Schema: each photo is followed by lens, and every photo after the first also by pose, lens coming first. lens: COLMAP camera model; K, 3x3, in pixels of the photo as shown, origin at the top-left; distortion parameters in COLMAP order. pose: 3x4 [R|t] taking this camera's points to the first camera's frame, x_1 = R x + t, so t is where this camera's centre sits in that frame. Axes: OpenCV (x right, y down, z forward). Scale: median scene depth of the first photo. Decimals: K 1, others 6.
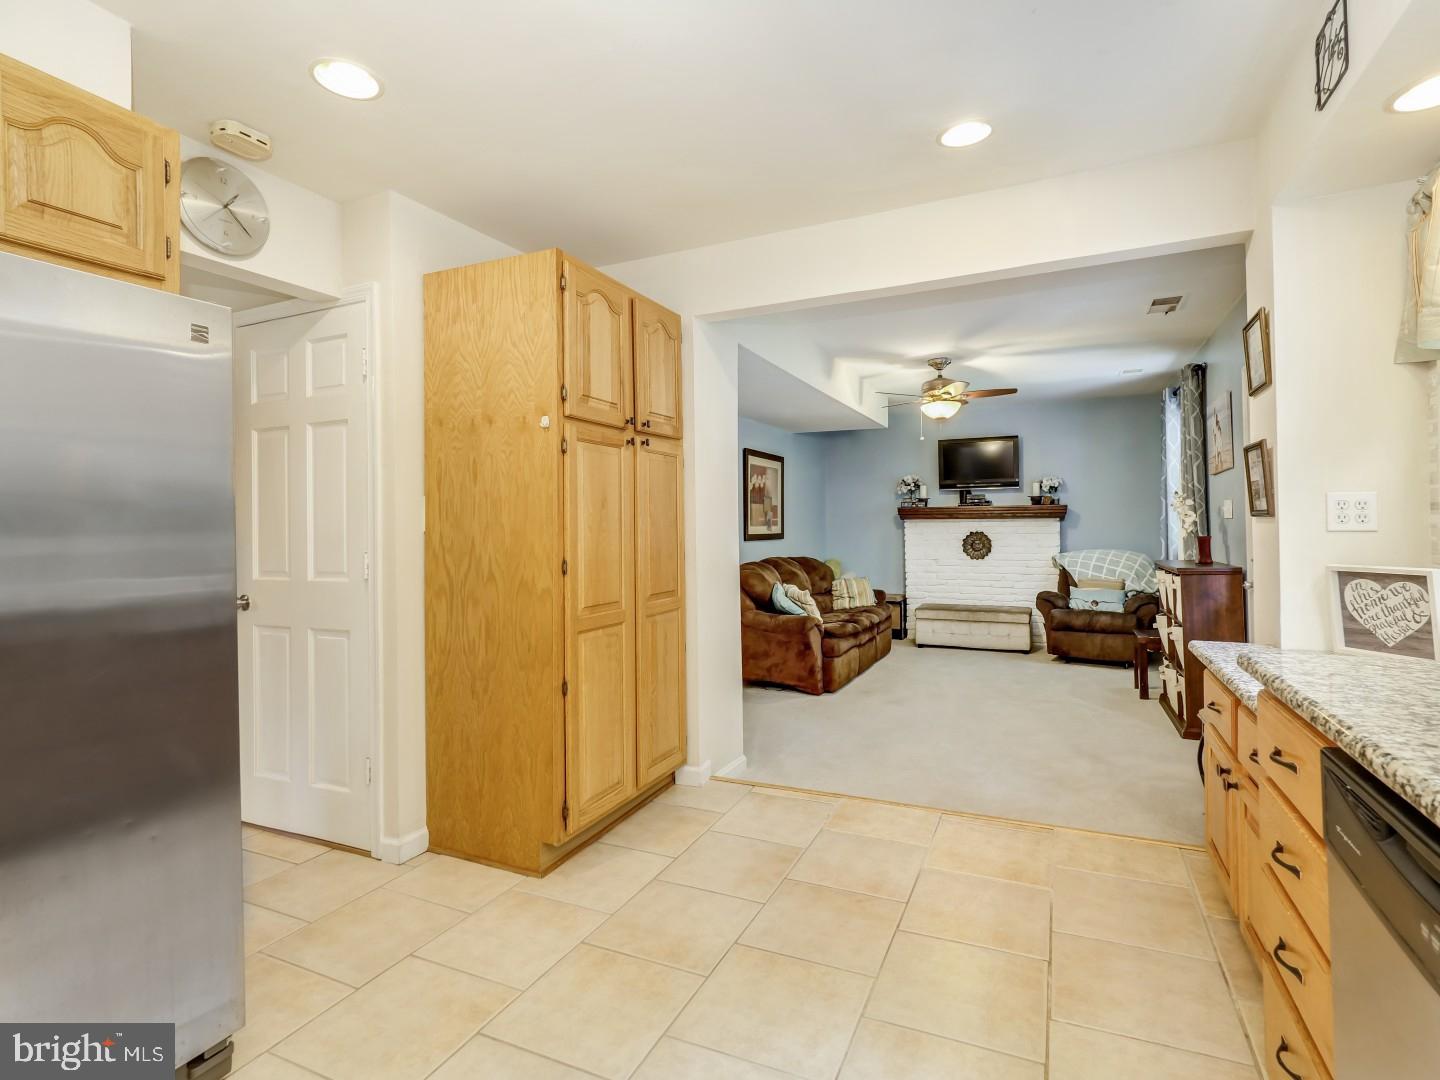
lens RADIAL K [[707.5, 0, 720.5], [0, 707.5, 531.5], [0, 0, 1]] dist [0.000955, 0.000475]
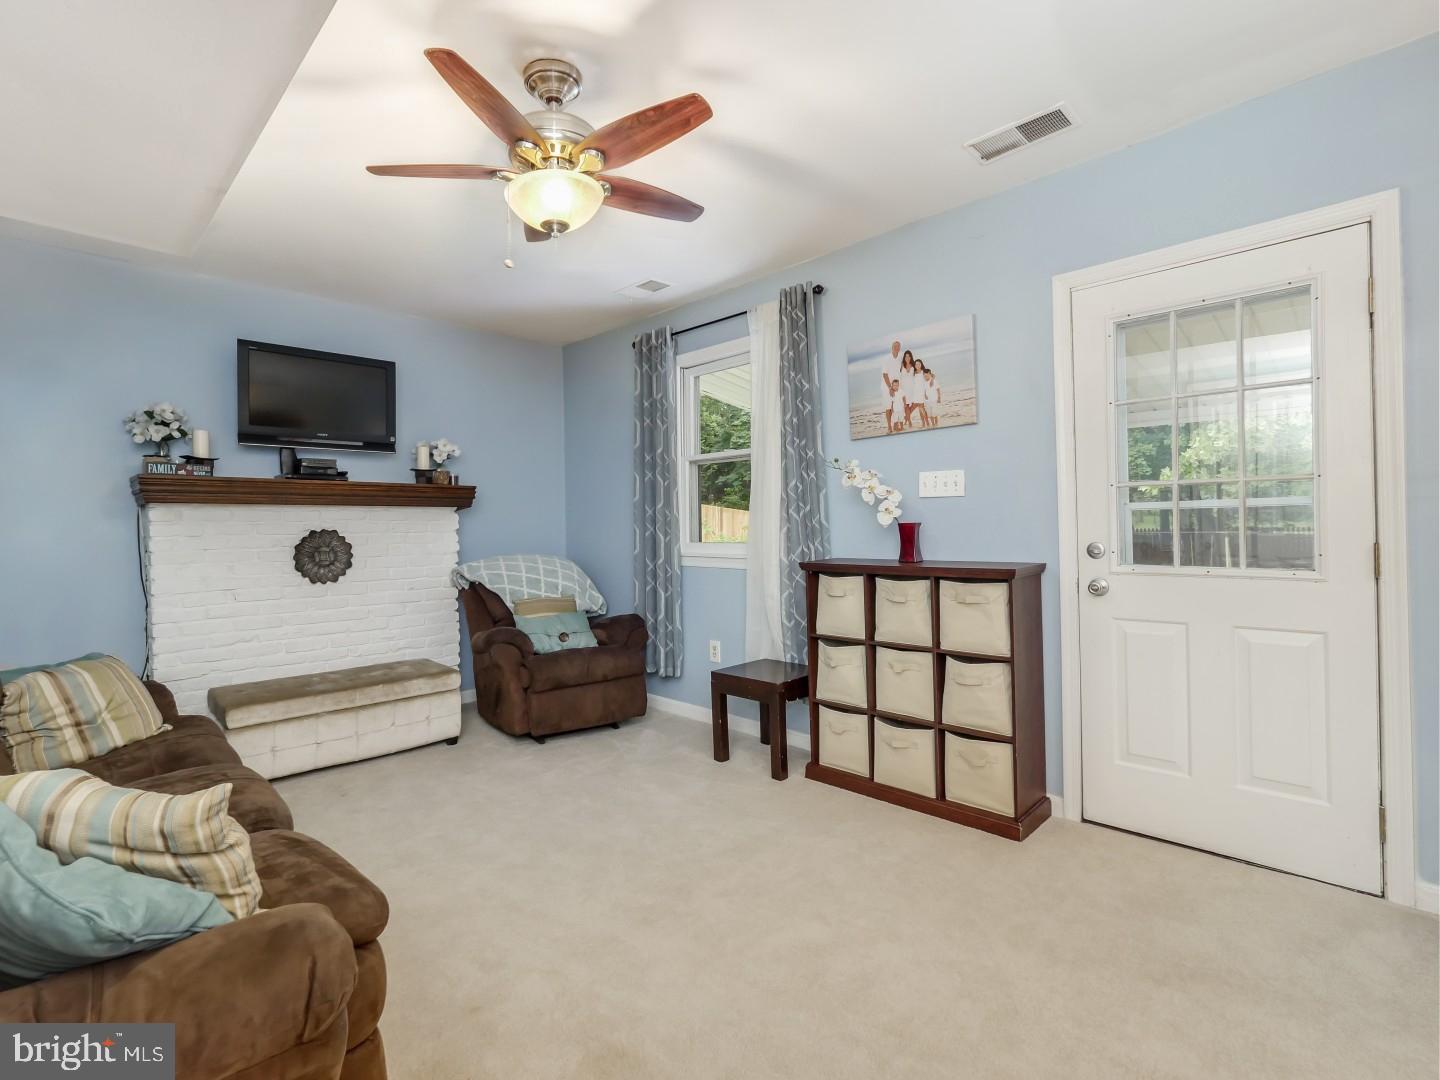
lens RADIAL K [[707.5, 0, 720.2], [0, 707.5, 530.7], [0, 0, 1]] dist [0.000955, 0.000475]
pose [[0.371302, -0.005595, 0.928495, -0.012556], [0.016016, 0.999872, -0.000380, 0.005984], [-0.928374, 0.015012, 0.371344, 0.535910]]
